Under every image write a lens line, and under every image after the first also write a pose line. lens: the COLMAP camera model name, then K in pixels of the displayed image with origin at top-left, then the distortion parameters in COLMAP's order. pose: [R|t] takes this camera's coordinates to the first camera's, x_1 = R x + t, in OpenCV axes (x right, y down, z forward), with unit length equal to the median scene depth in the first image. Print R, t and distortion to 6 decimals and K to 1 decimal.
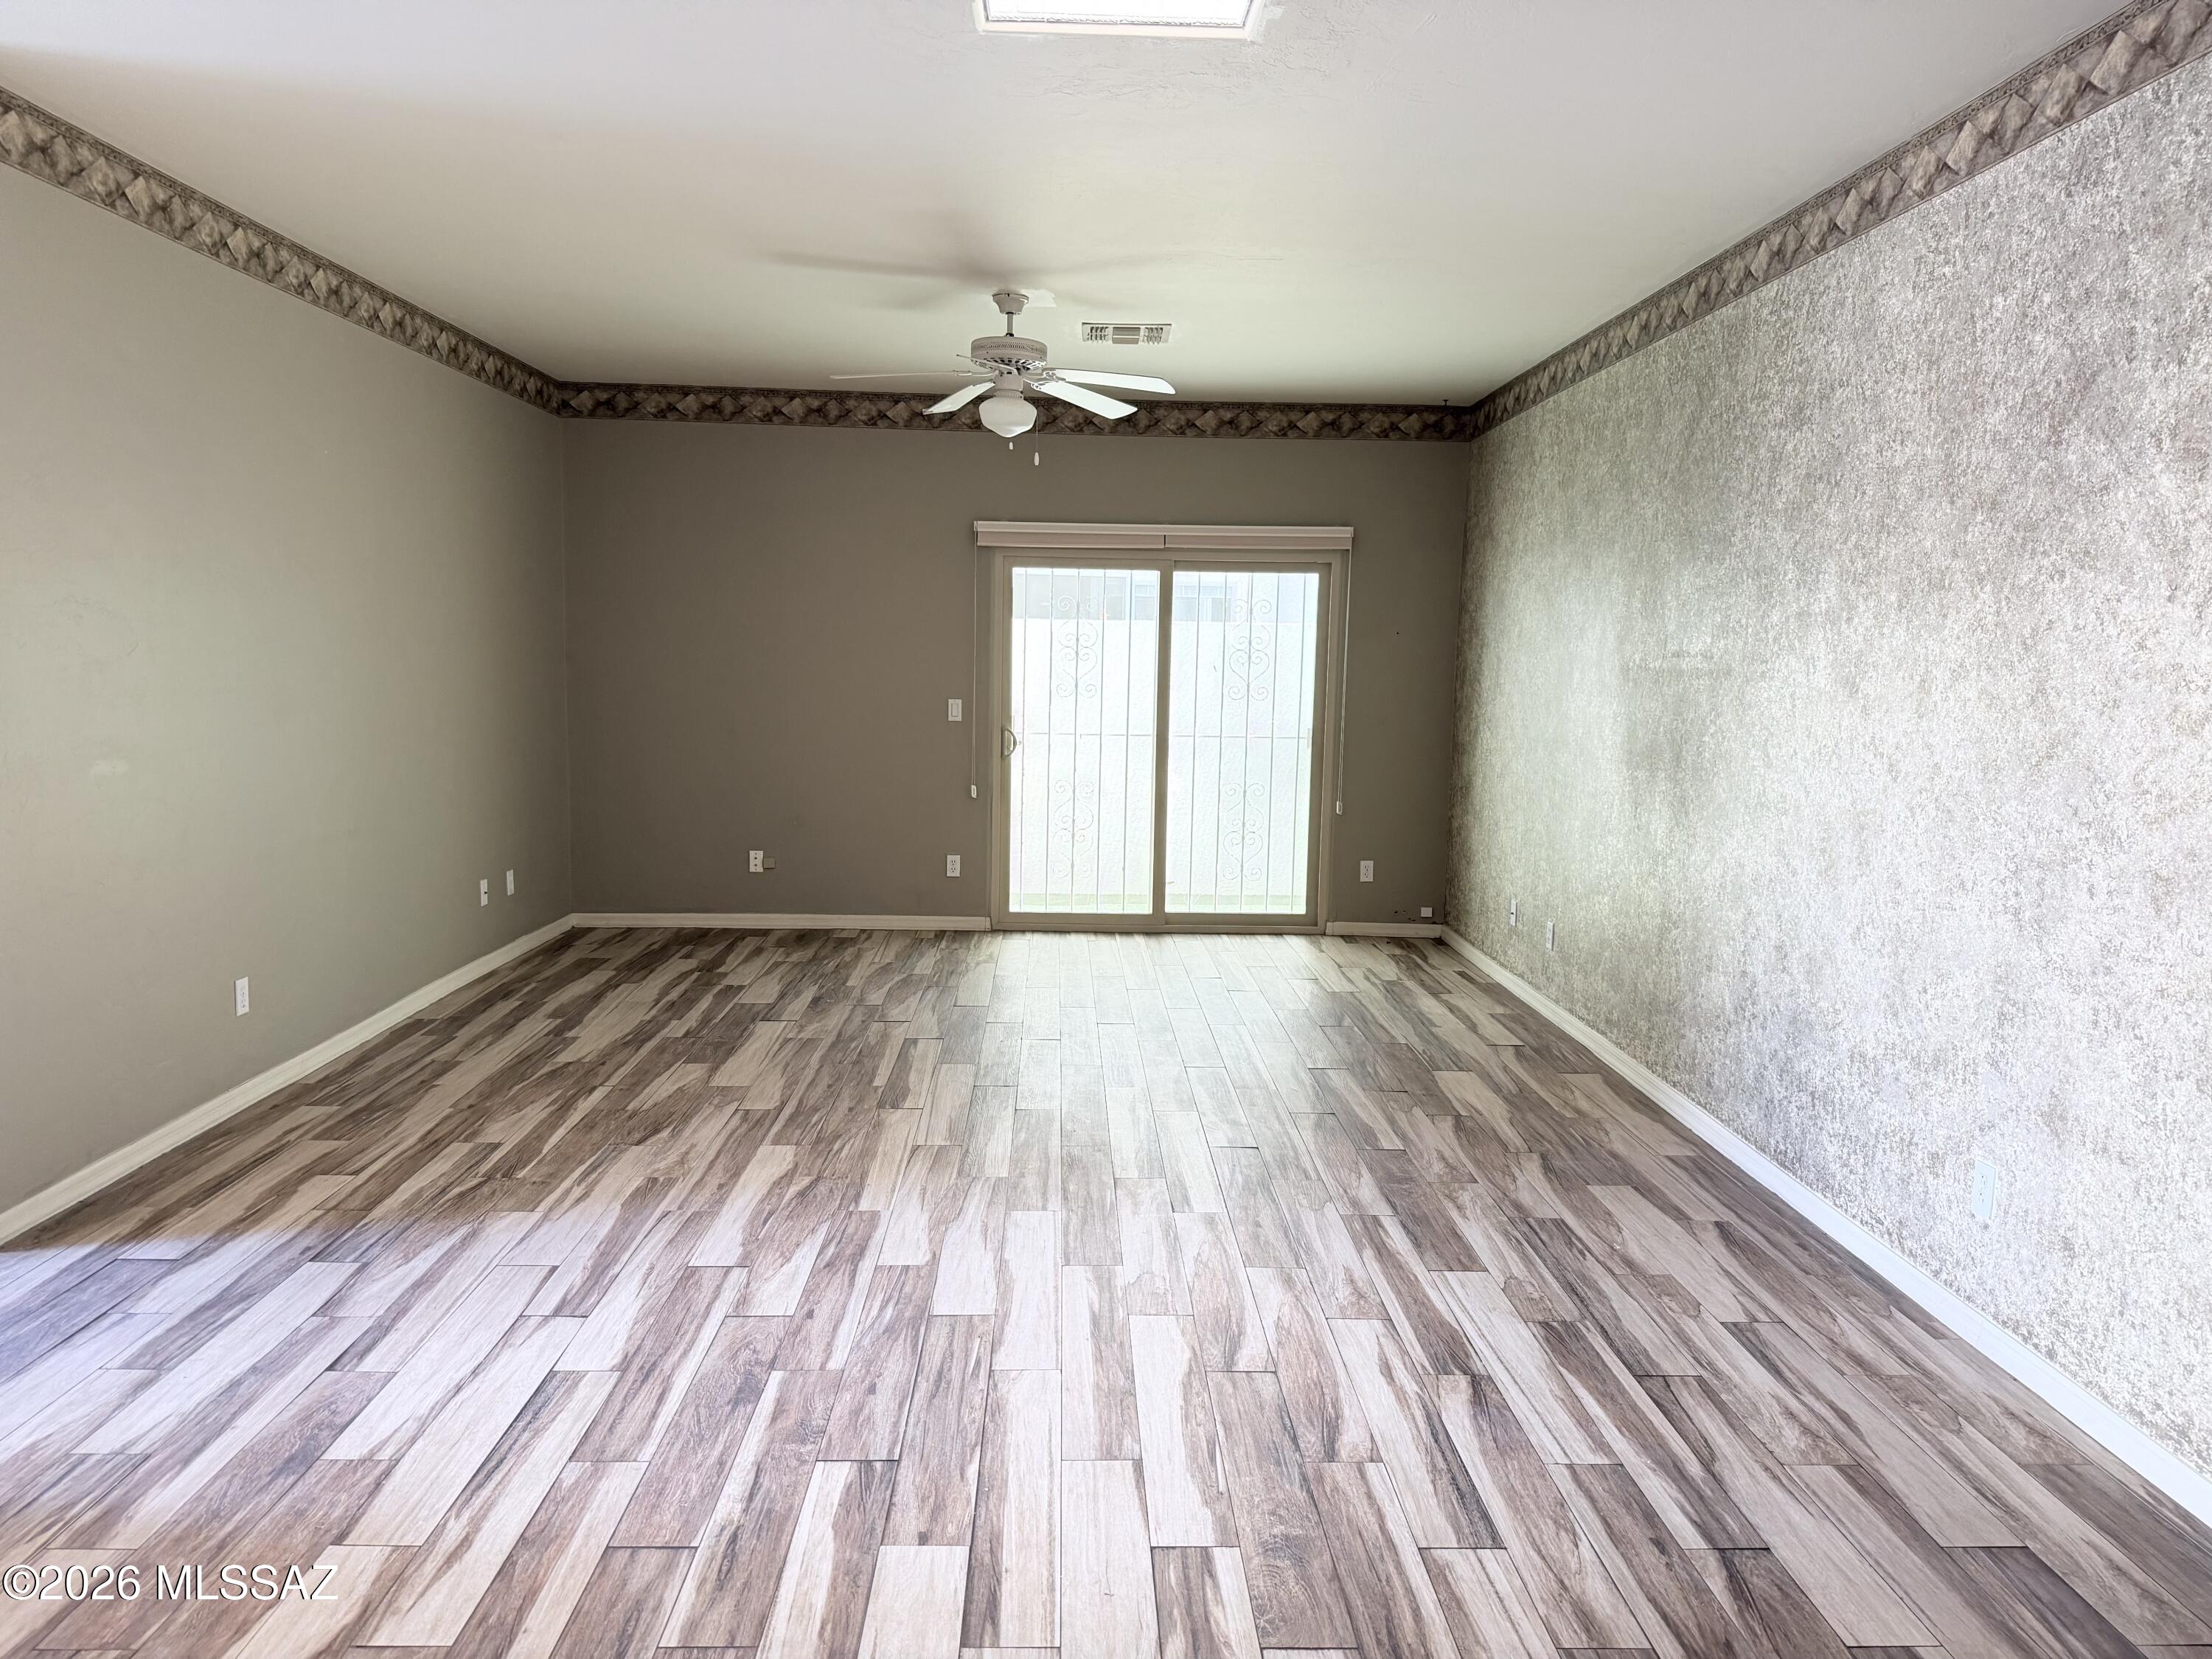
lens RADIAL K [[1551.1, 0, 1125.0], [0, 1551.1, 817.8], [0, 0, 1]] dist [0.035379, -0.042626]
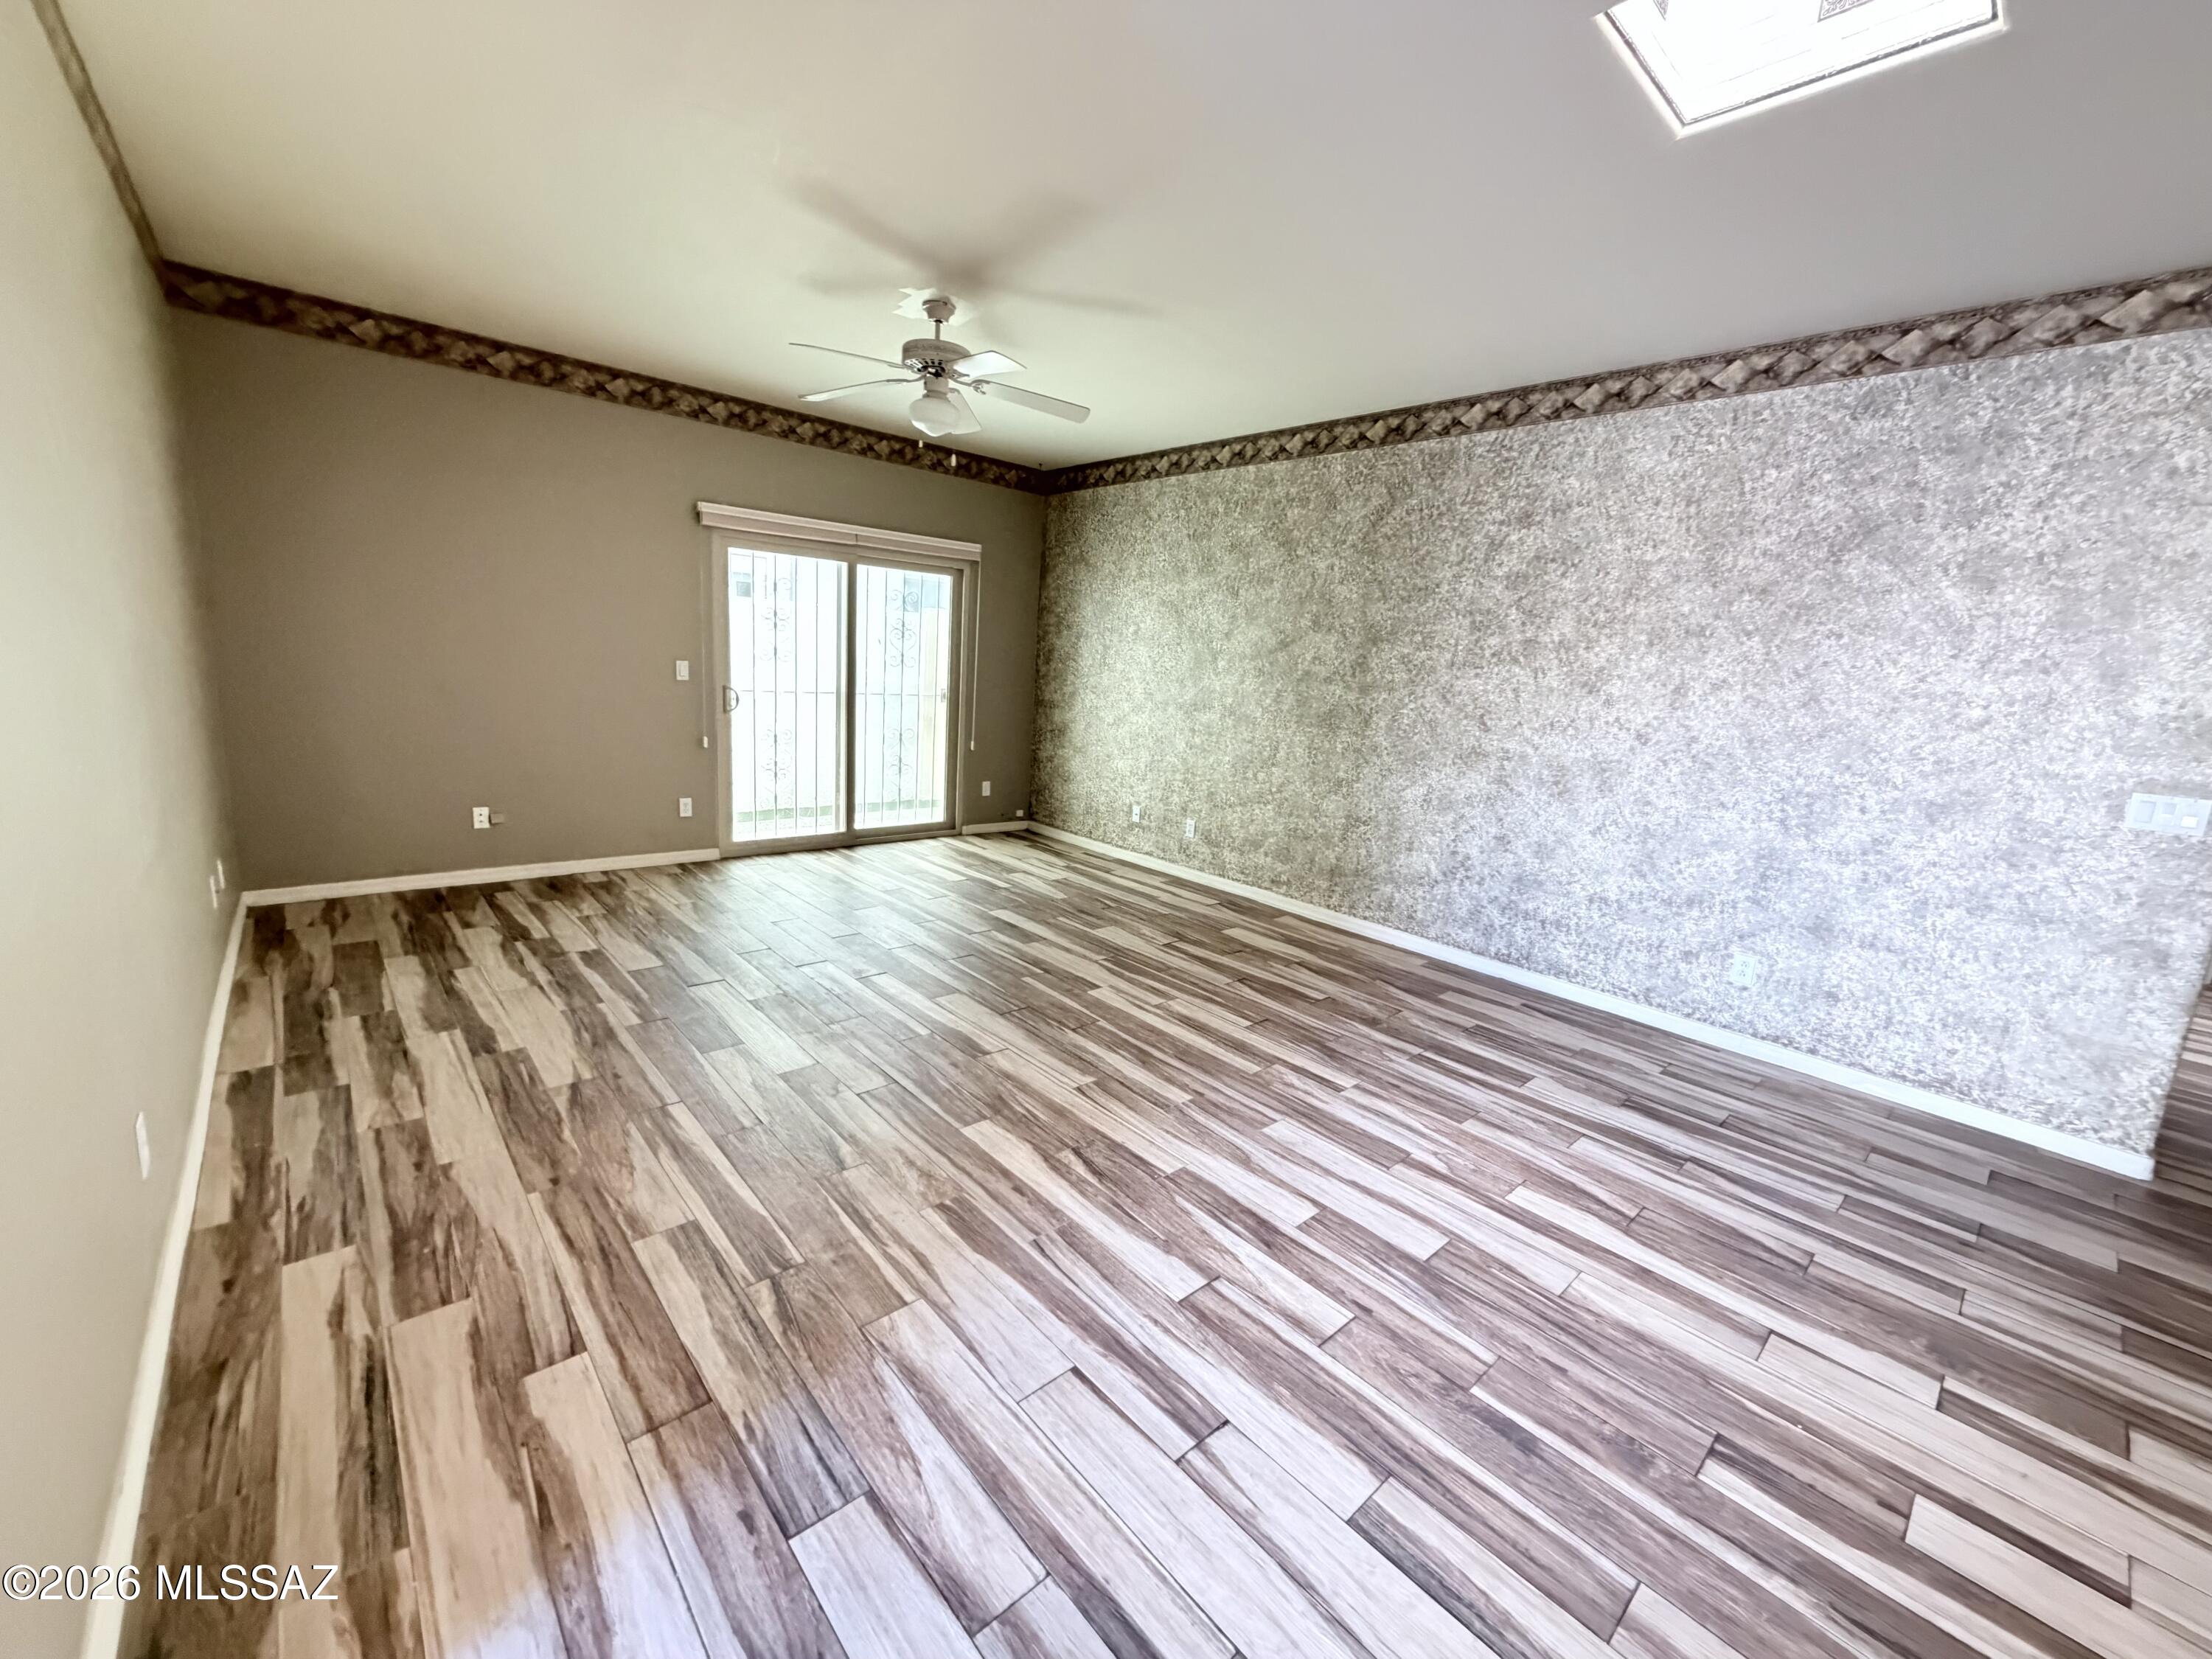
lens RADIAL K [[882.3, 0, 1105.7], [0, 882.3, 820.2], [0, 0, 1]] dist [-0.001015, 0.000003]
pose [[0.770027, -0.085642, 0.632238, -0.614577], [0.016849, 0.993334, 0.114035, -0.063233], [-0.637789, -0.077157, 0.766336, 0.628152]]
